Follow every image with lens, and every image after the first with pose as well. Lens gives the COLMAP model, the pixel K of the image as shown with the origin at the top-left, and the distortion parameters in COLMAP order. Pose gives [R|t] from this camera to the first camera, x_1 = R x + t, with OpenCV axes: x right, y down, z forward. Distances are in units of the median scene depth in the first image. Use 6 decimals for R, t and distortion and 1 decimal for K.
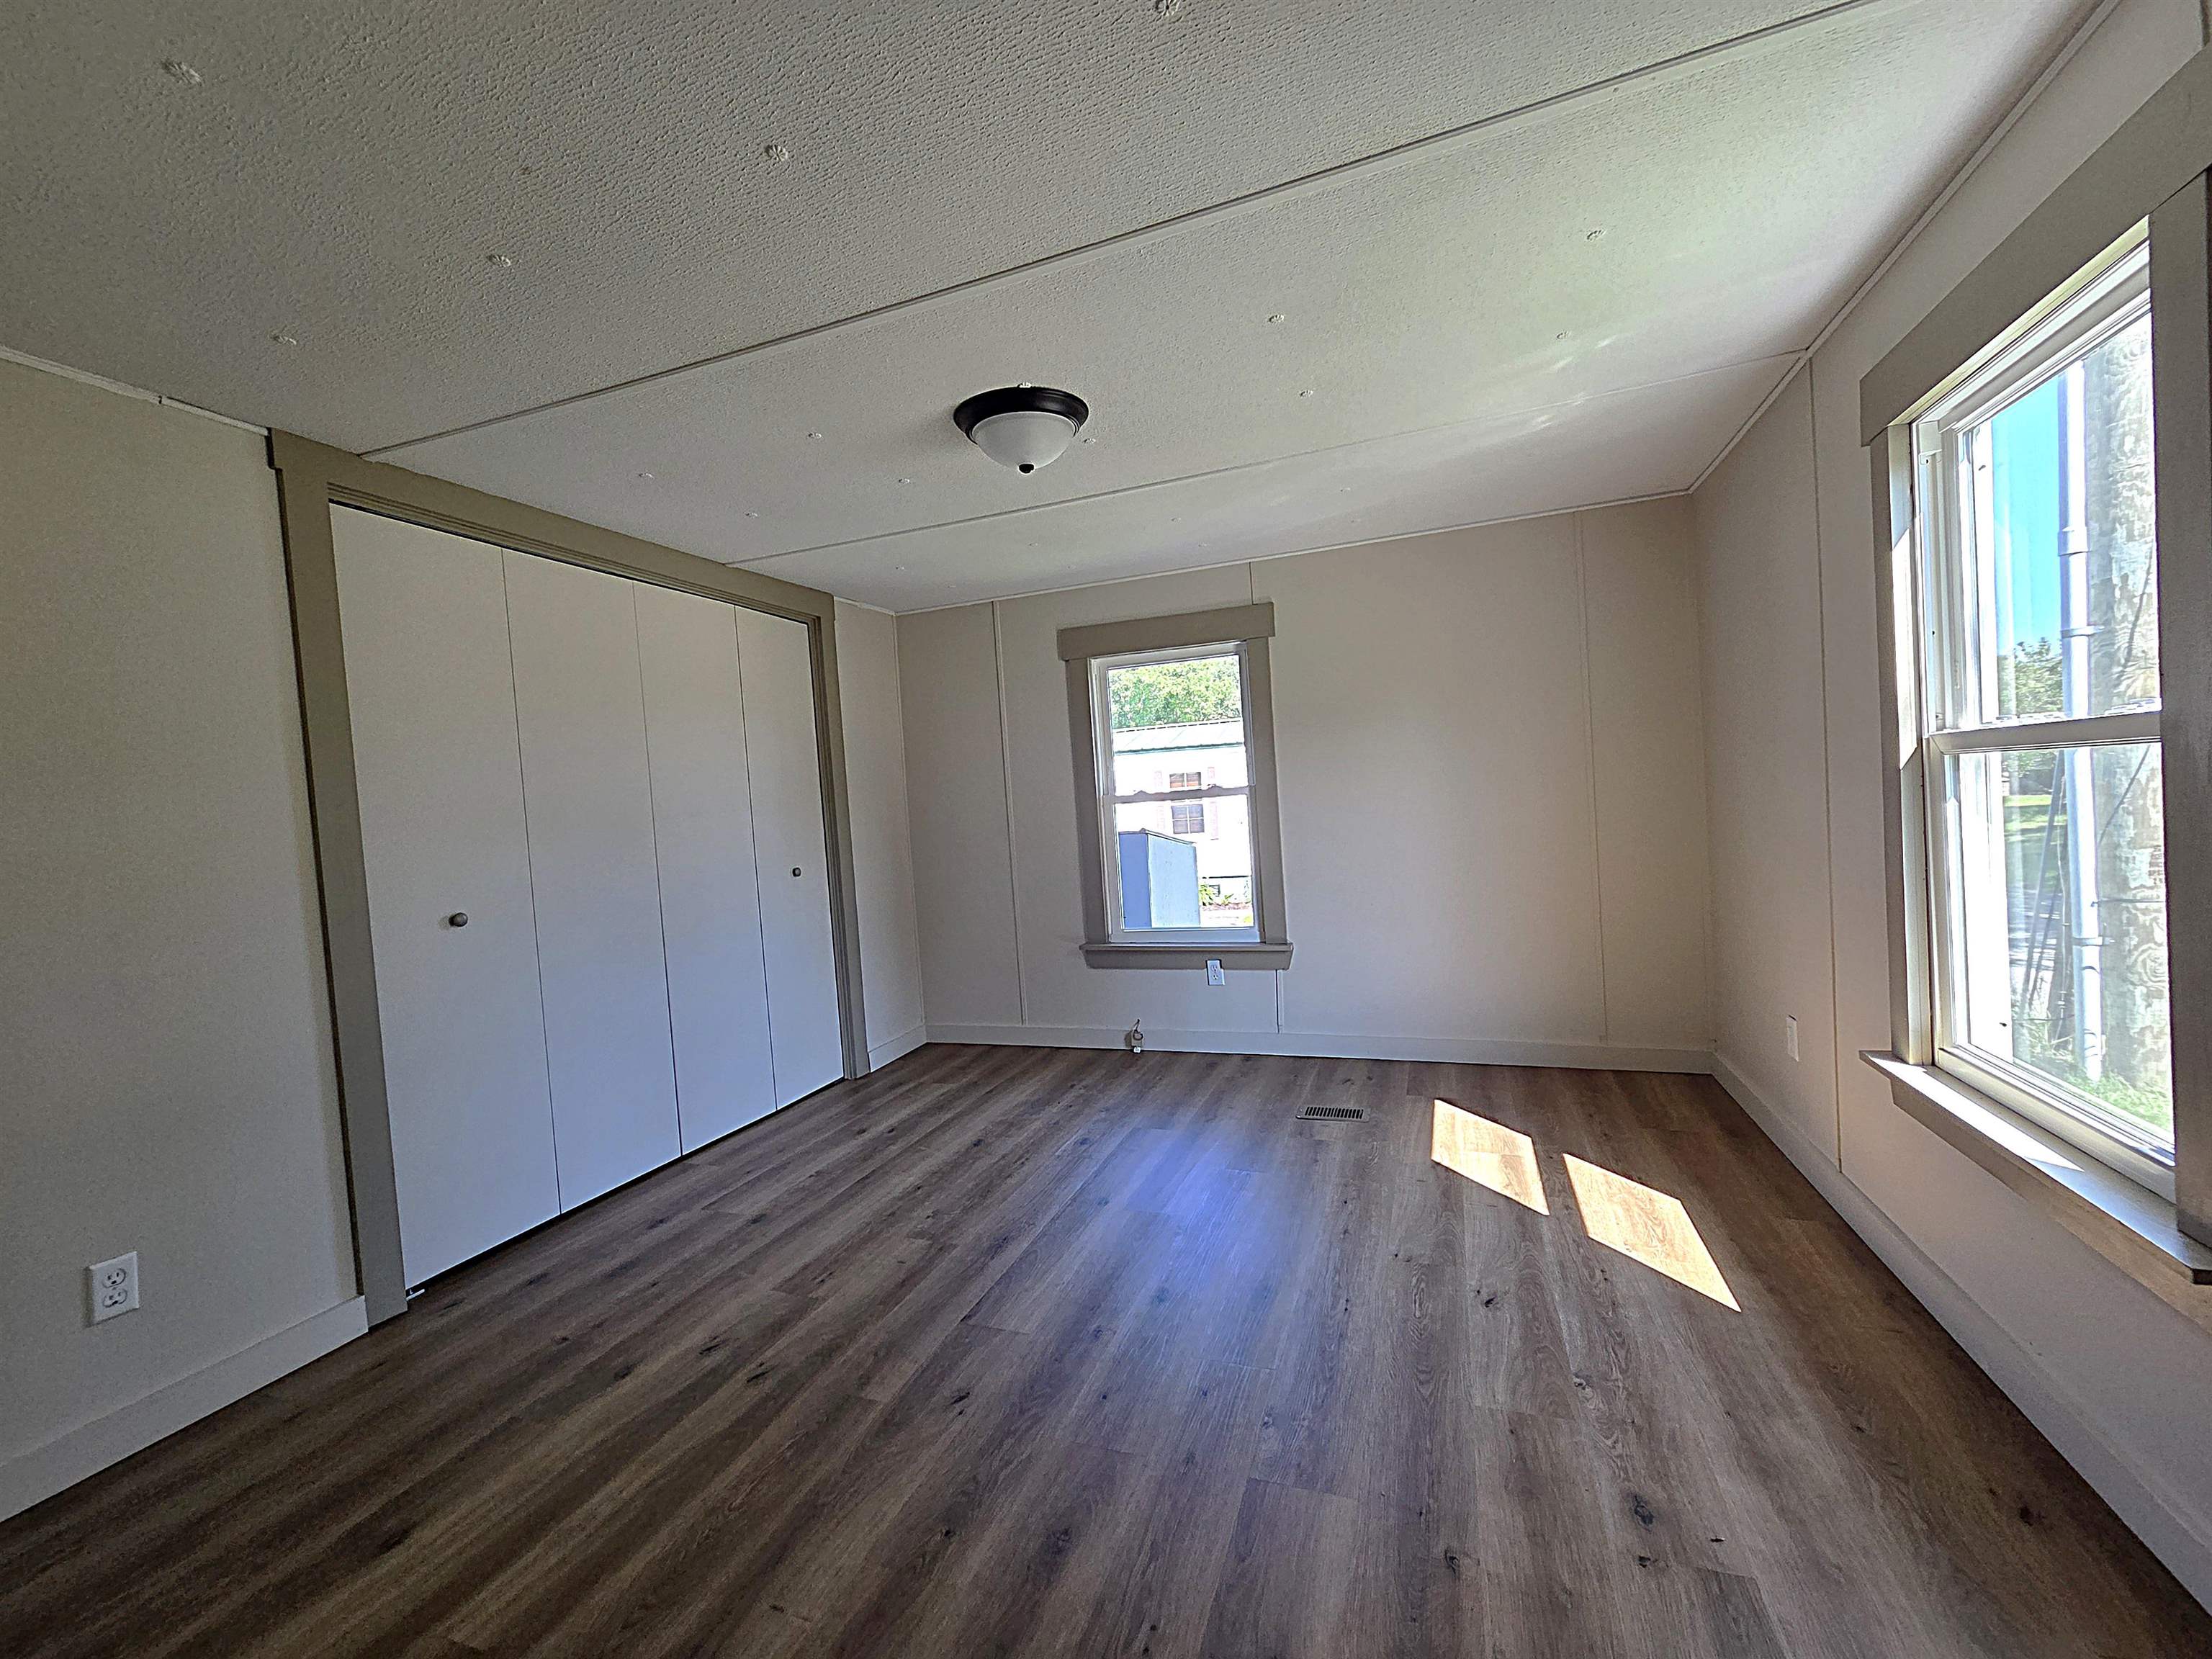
lens RADIAL K [[910.5, 0, 1108.9], [0, 910.5, 835.3], [0, 0, 1]] dist [0.004021, -0.000048]
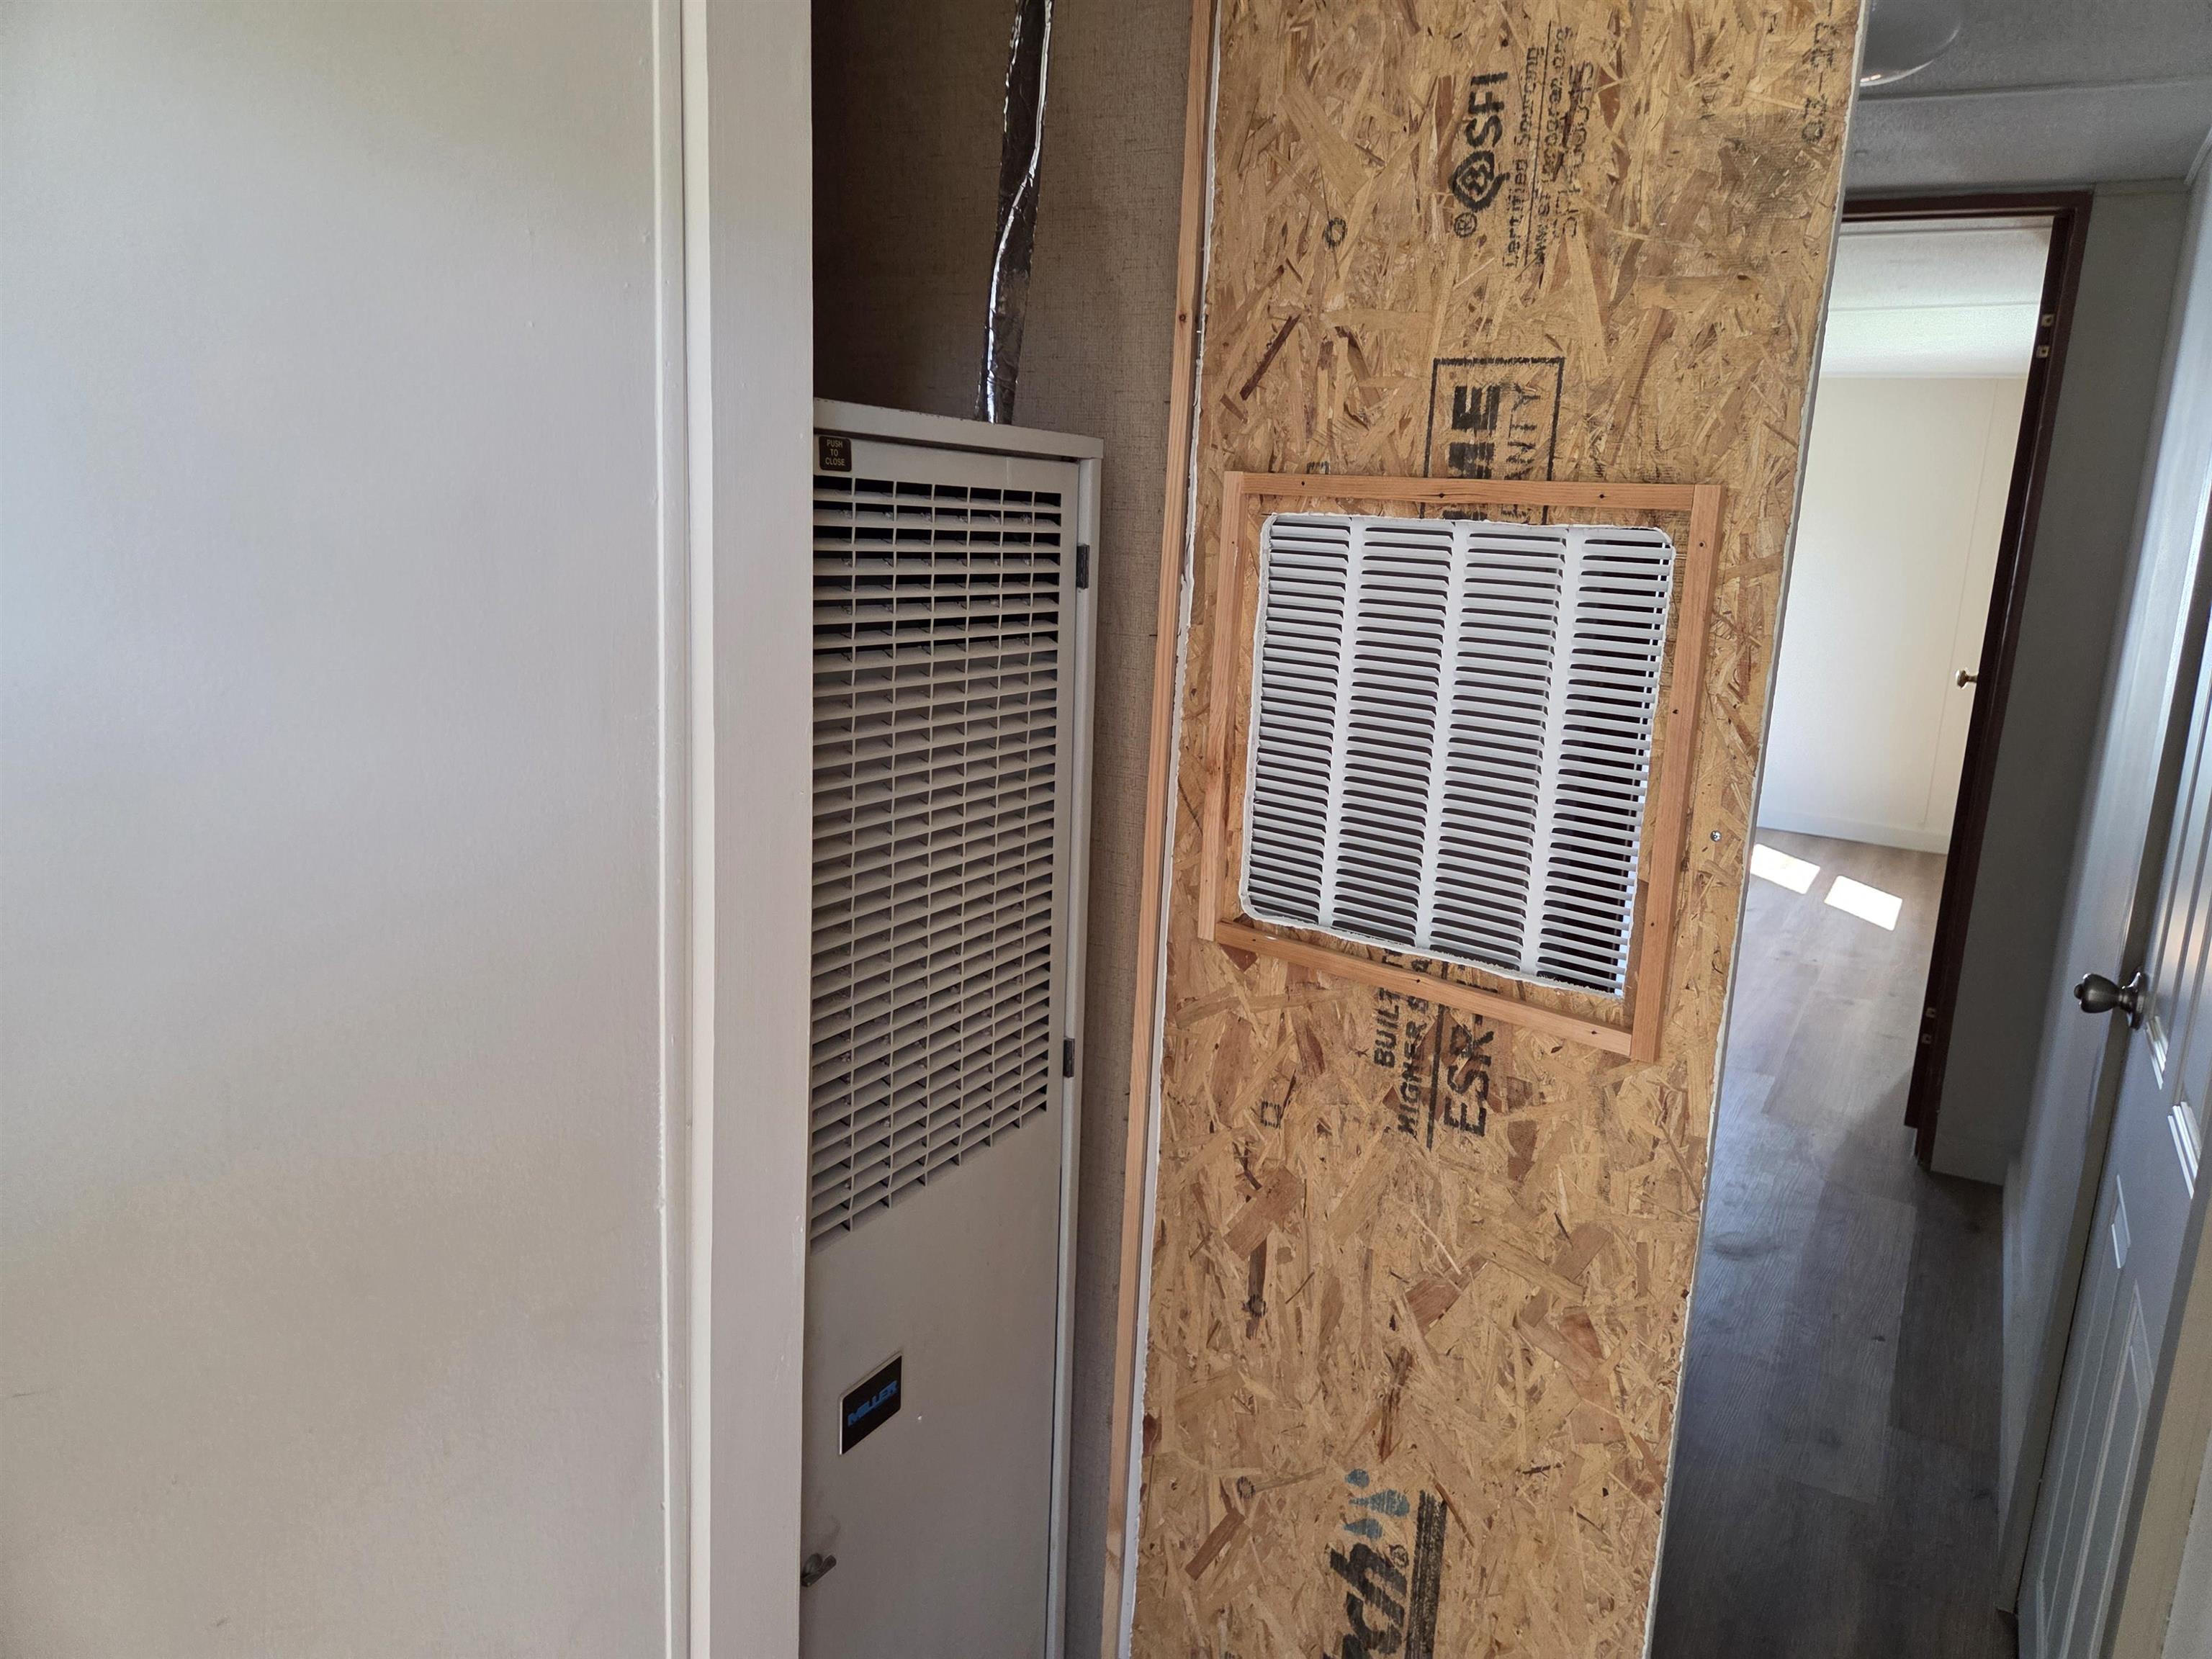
lens RADIAL K [[1481.9, 0, 1180.4], [0, 1481.9, 809.9], [0, 0, 1]] dist [0.079074, -0.073080]
pose [[0.982326, 0.150353, -0.111488, -0.230389], [-0.129656, 0.976163, 0.174053, -0.018698], [0.135000, -0.156522, 0.978405, -1.227105]]
